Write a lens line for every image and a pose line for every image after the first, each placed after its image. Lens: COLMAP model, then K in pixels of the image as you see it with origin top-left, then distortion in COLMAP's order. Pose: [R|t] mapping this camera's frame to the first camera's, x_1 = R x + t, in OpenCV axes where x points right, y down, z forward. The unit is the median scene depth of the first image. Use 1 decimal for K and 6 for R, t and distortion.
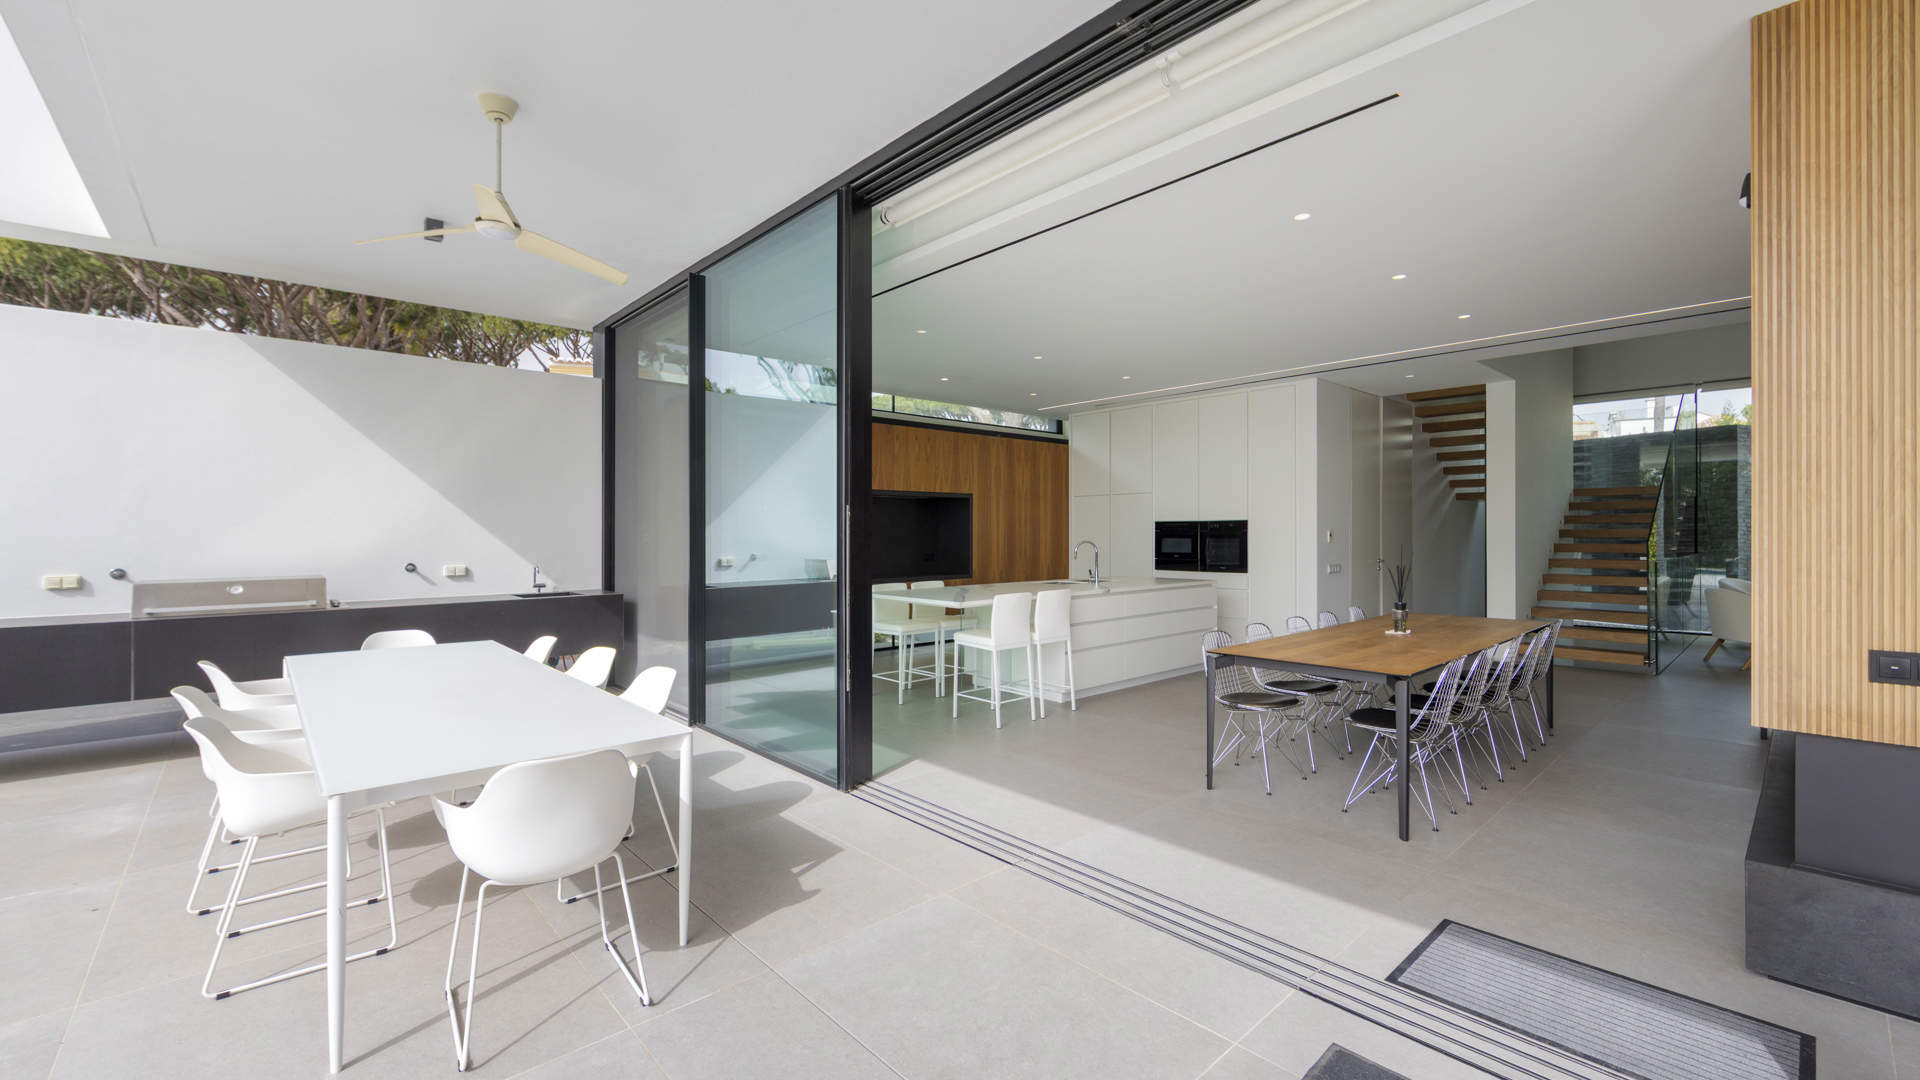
lens RADIAL K [[773.8, 0, 955.4], [0, 773.8, 534.9], [0, 0, 1]] dist [0.001722, 0.000249]
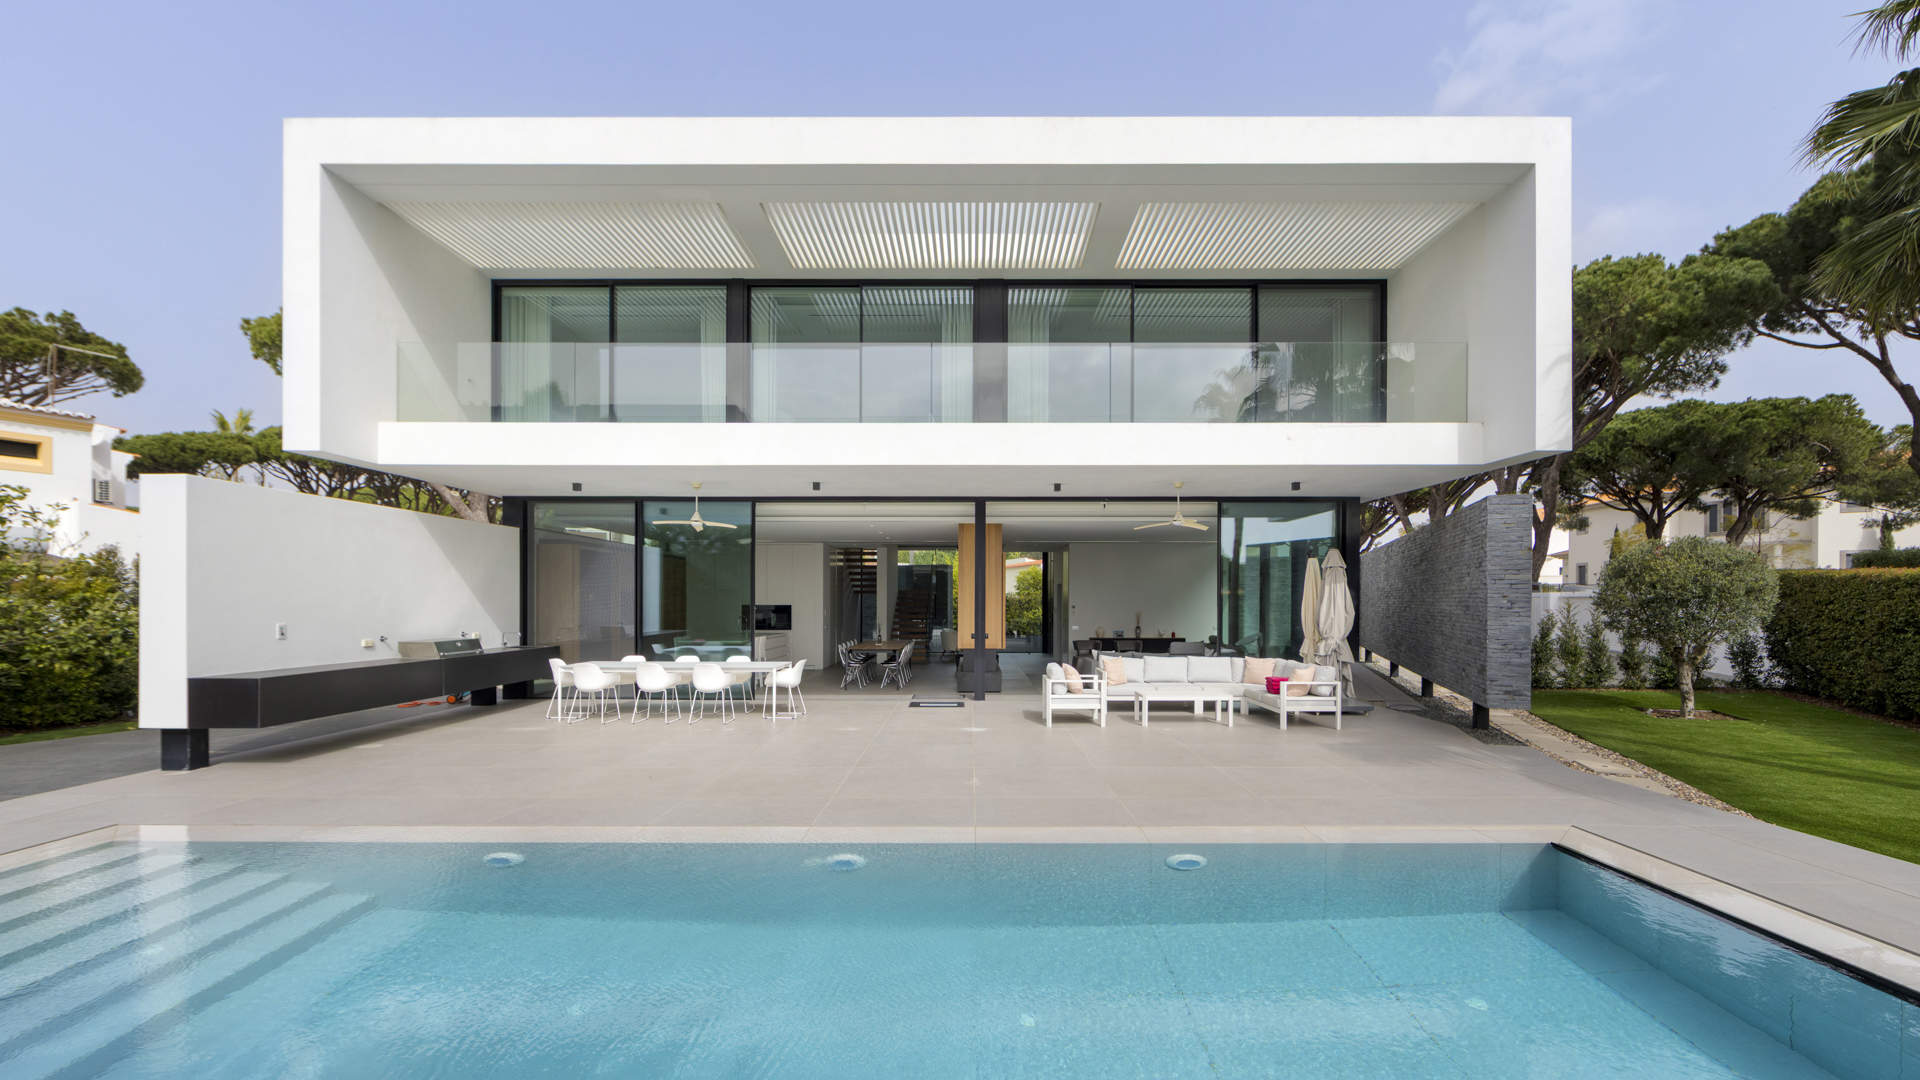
lens RADIAL K [[773.8, 0, 958.1], [0, 773.8, 598.7], [0, 0, 1]] dist [0.001722, 0.000249]
pose [[0.680194, 0.005653, 0.733010, -0.854285], [-0.000117, 0.999971, -0.007603, -0.019717], [-0.733032, 0.005086, 0.680175, -0.767089]]
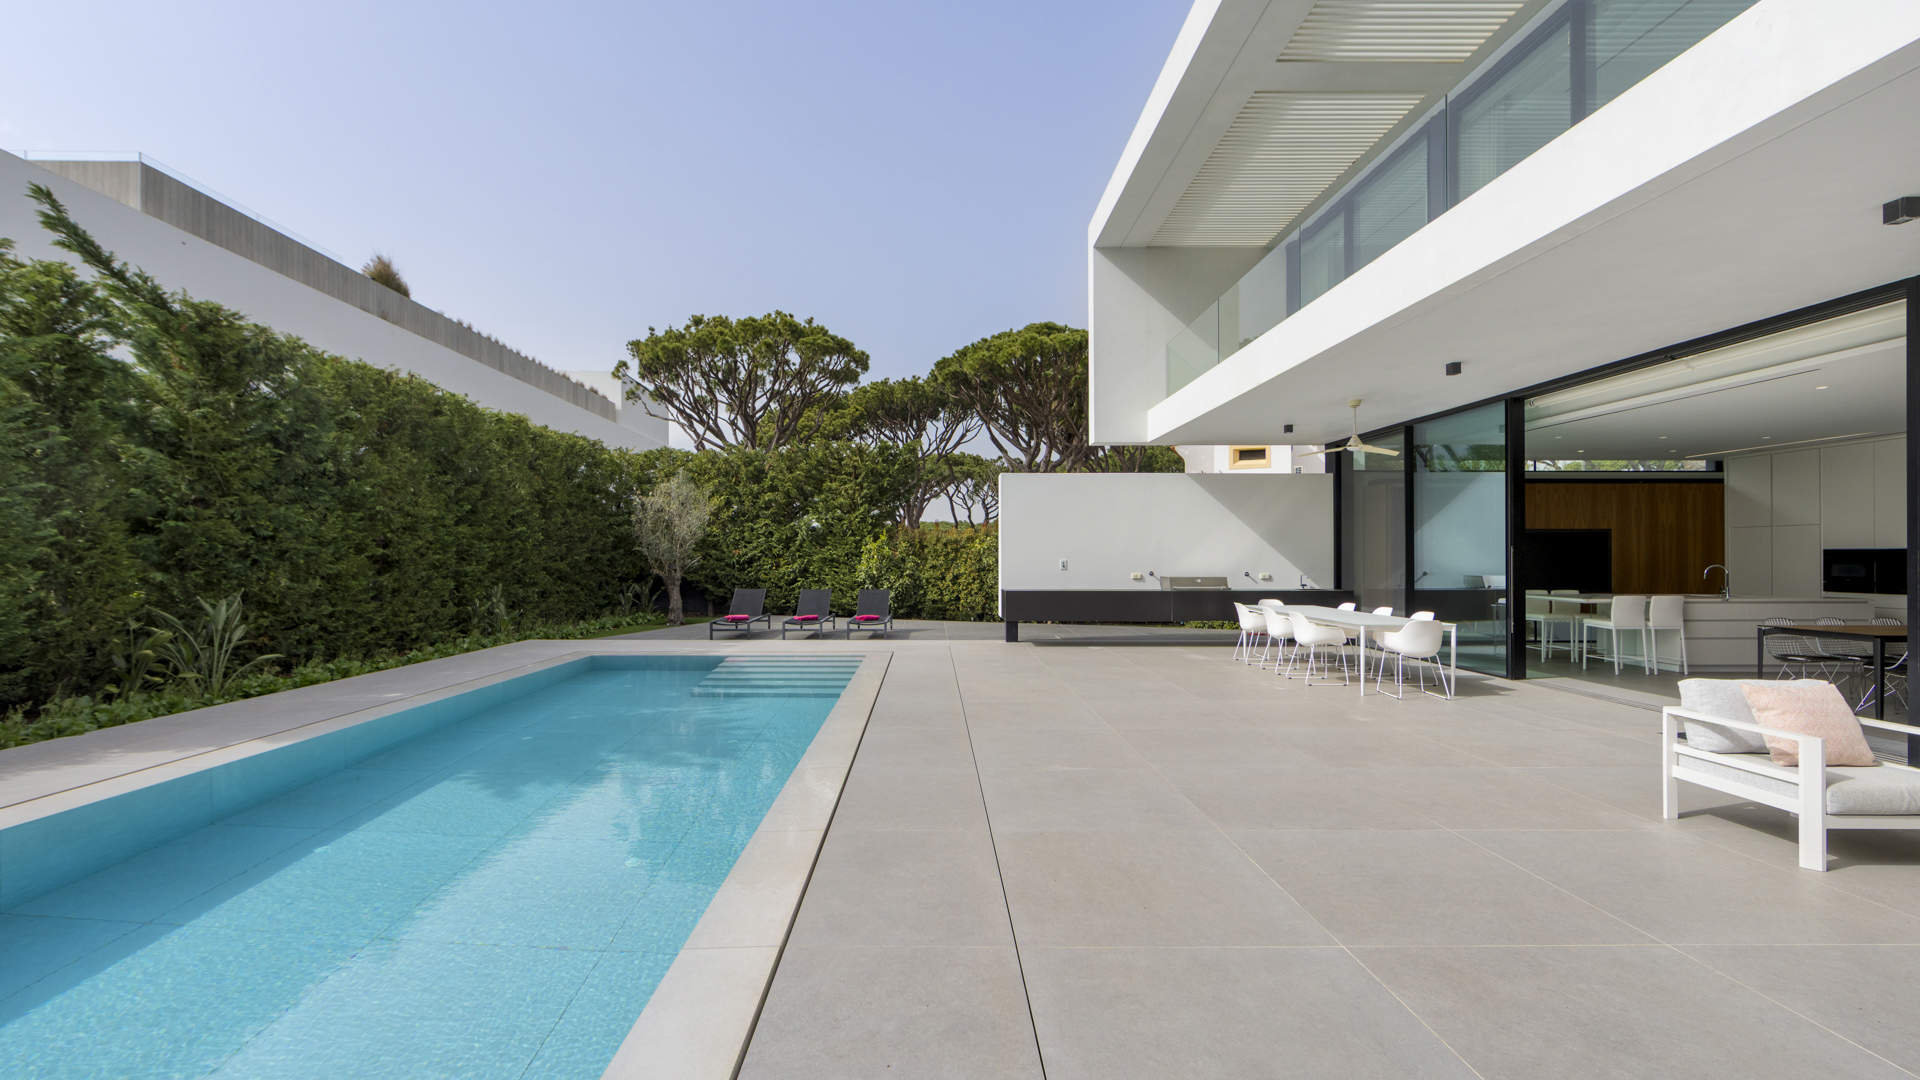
lens RADIAL K [[773.8, 0, 941.7], [0, 773.8, 547.7], [0, 0, 1]] dist [0.001722, 0.000249]
pose [[0.745305, -0.004353, -0.666709, 0.052725], [-0.004169, 0.999929, -0.011190, -0.001948], [0.666710, 0.011119, 0.745234, -0.759016]]
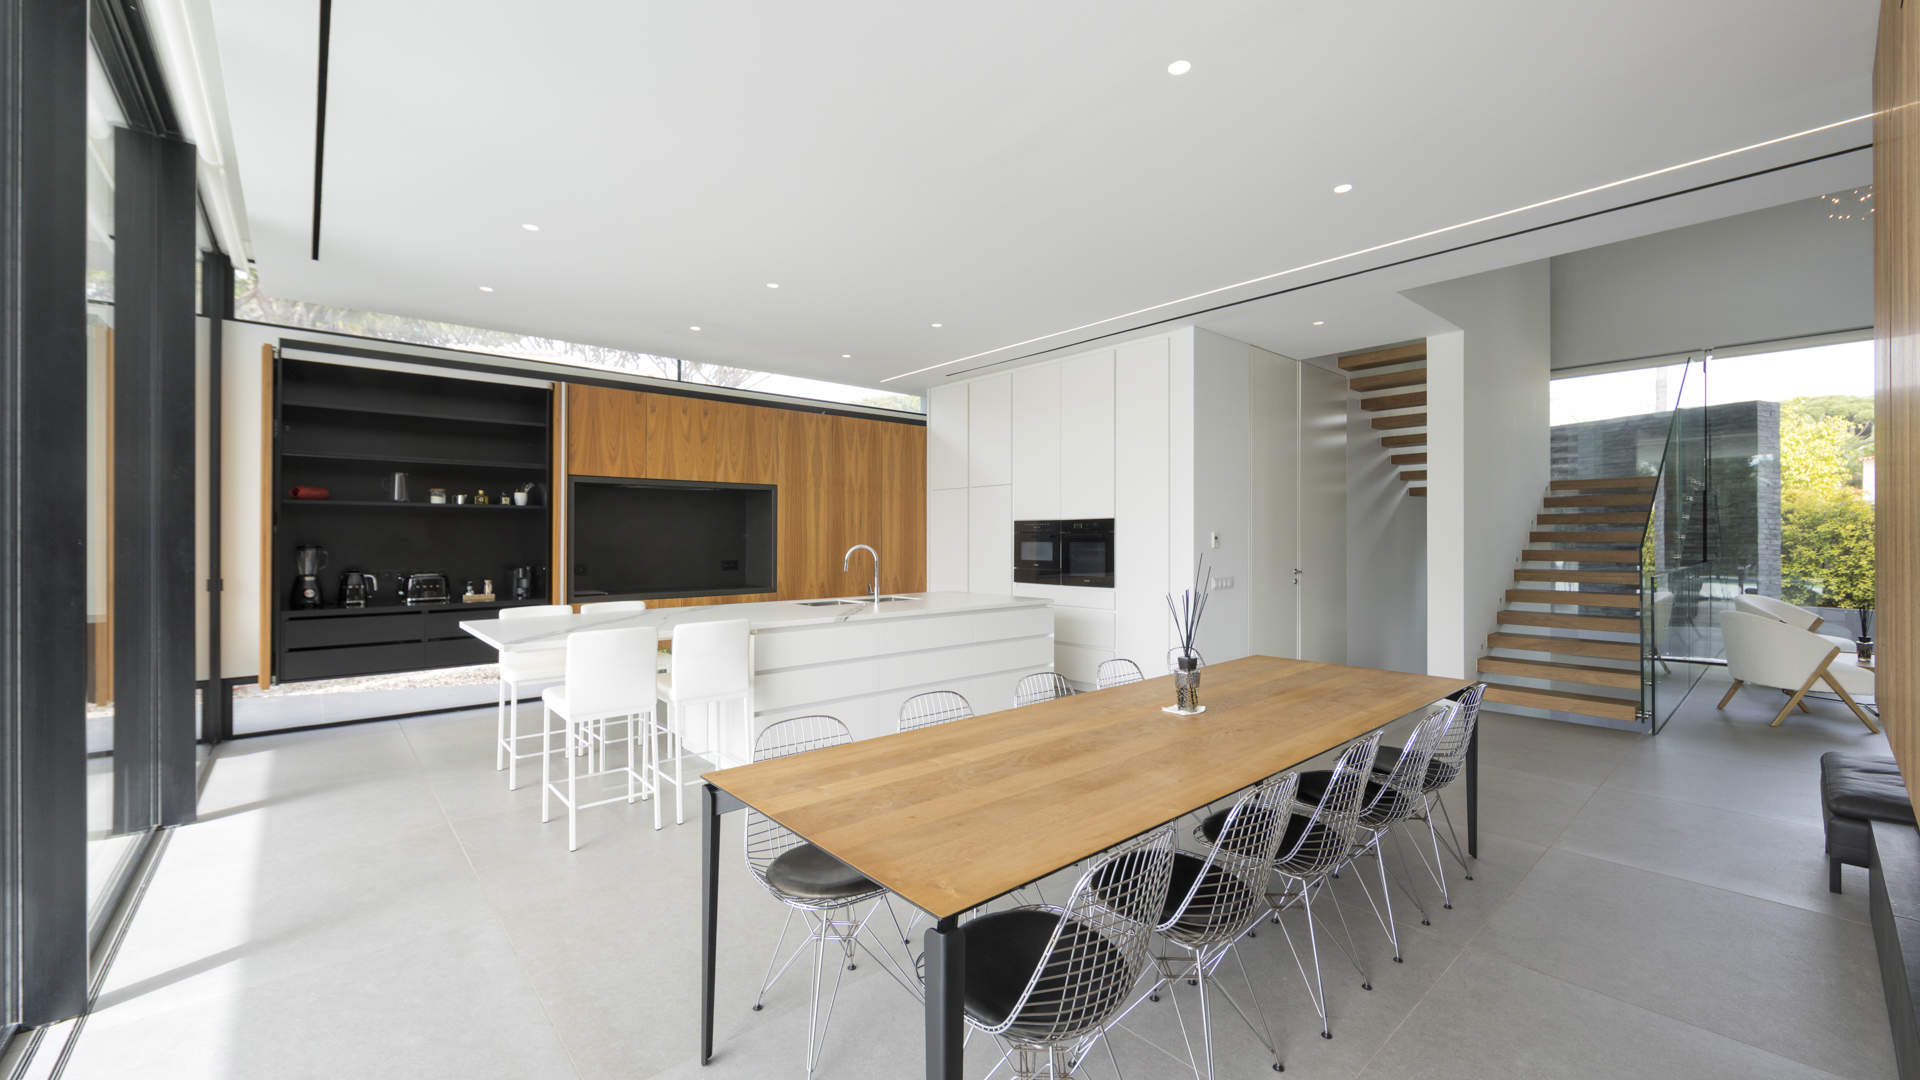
lens RADIAL K [[773.8, 0, 947.5], [0, 773.8, 535.3], [0, 0, 1]] dist [0.001722, 0.000249]
pose [[0.999959, 0.002274, -0.008814, 0.204630], [-0.002306, 0.999991, -0.003589, 0.000782], [0.008806, 0.003609, 0.999955, 0.219009]]
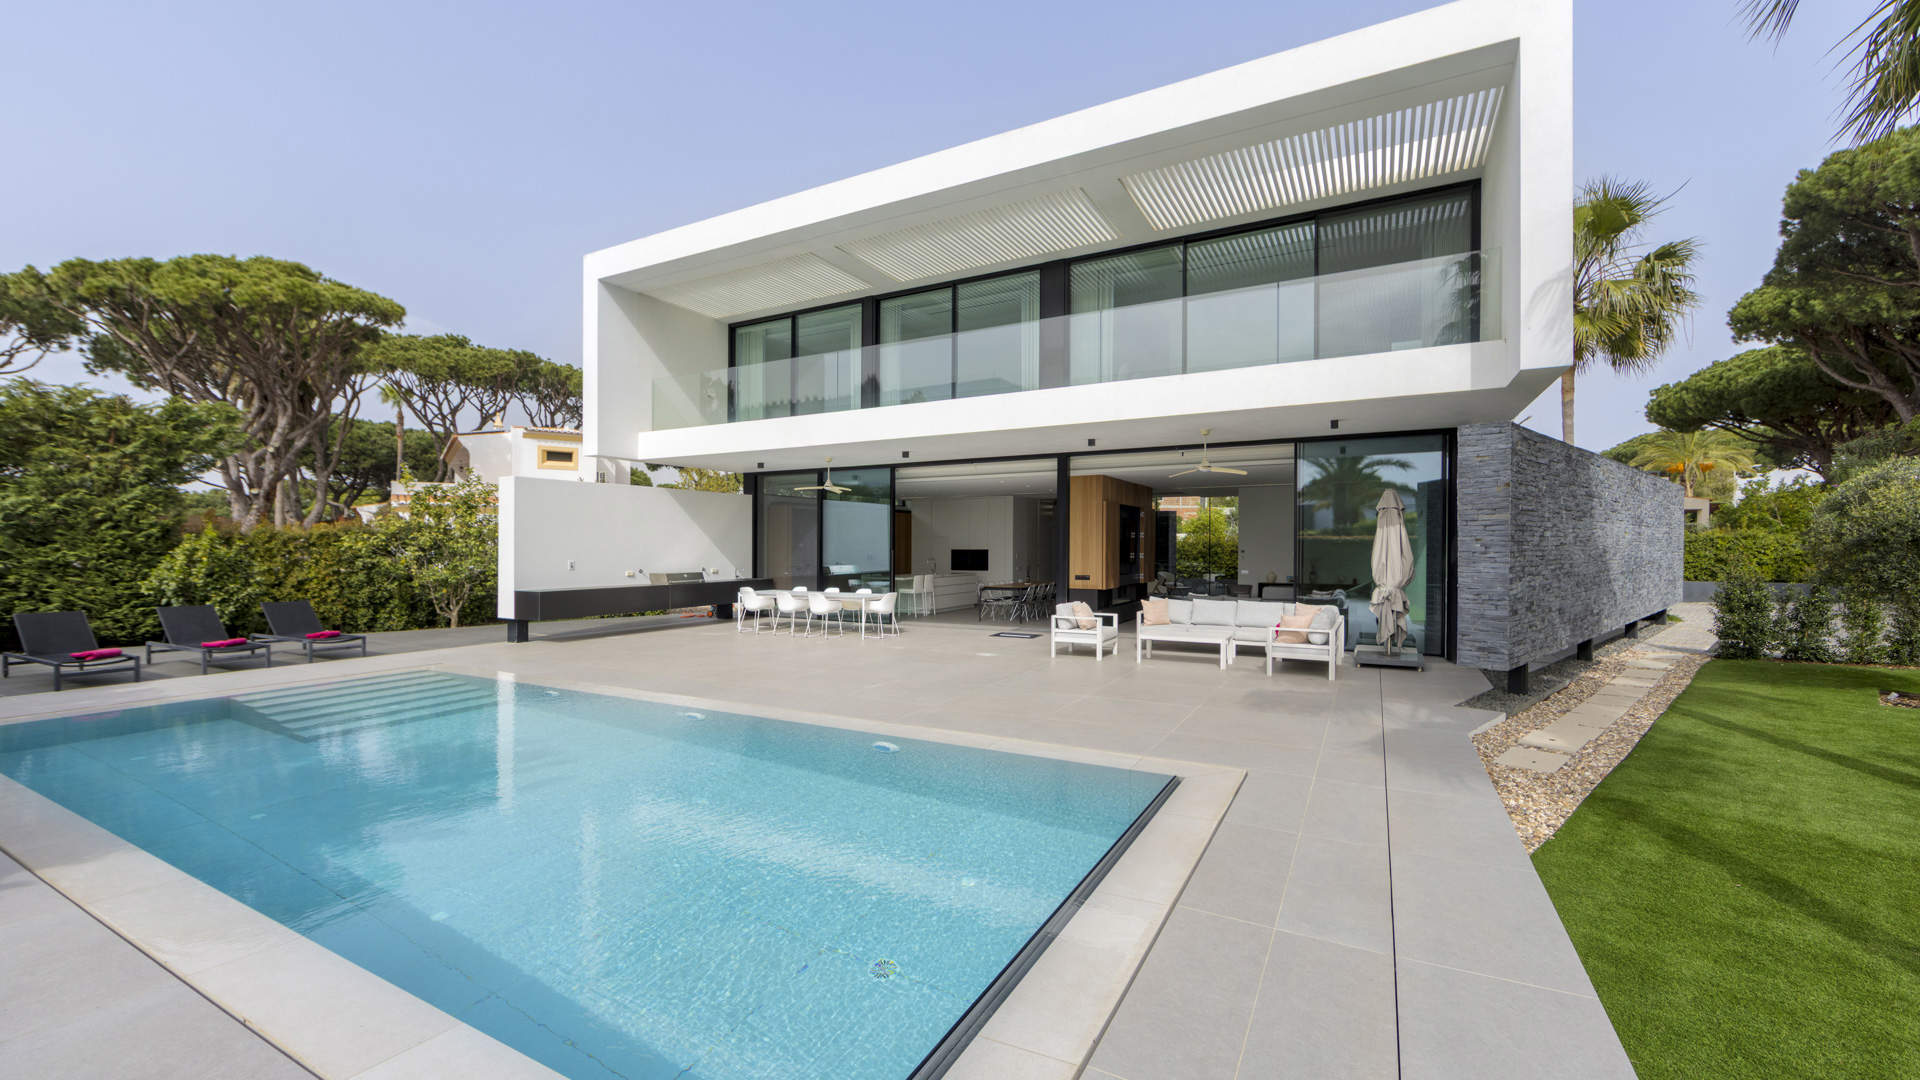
lens RADIAL K [[728.6, 0, 966.4], [0, 728.6, 536.3], [0, 0, 1]] dist [0.002059, 0.000321]
pose [[0.940774, 0.006186, 0.338978, -0.479818], [-0.000269, 0.999847, -0.017500, -0.019498], [-0.339035, 0.016372, 0.940631, -1.174790]]
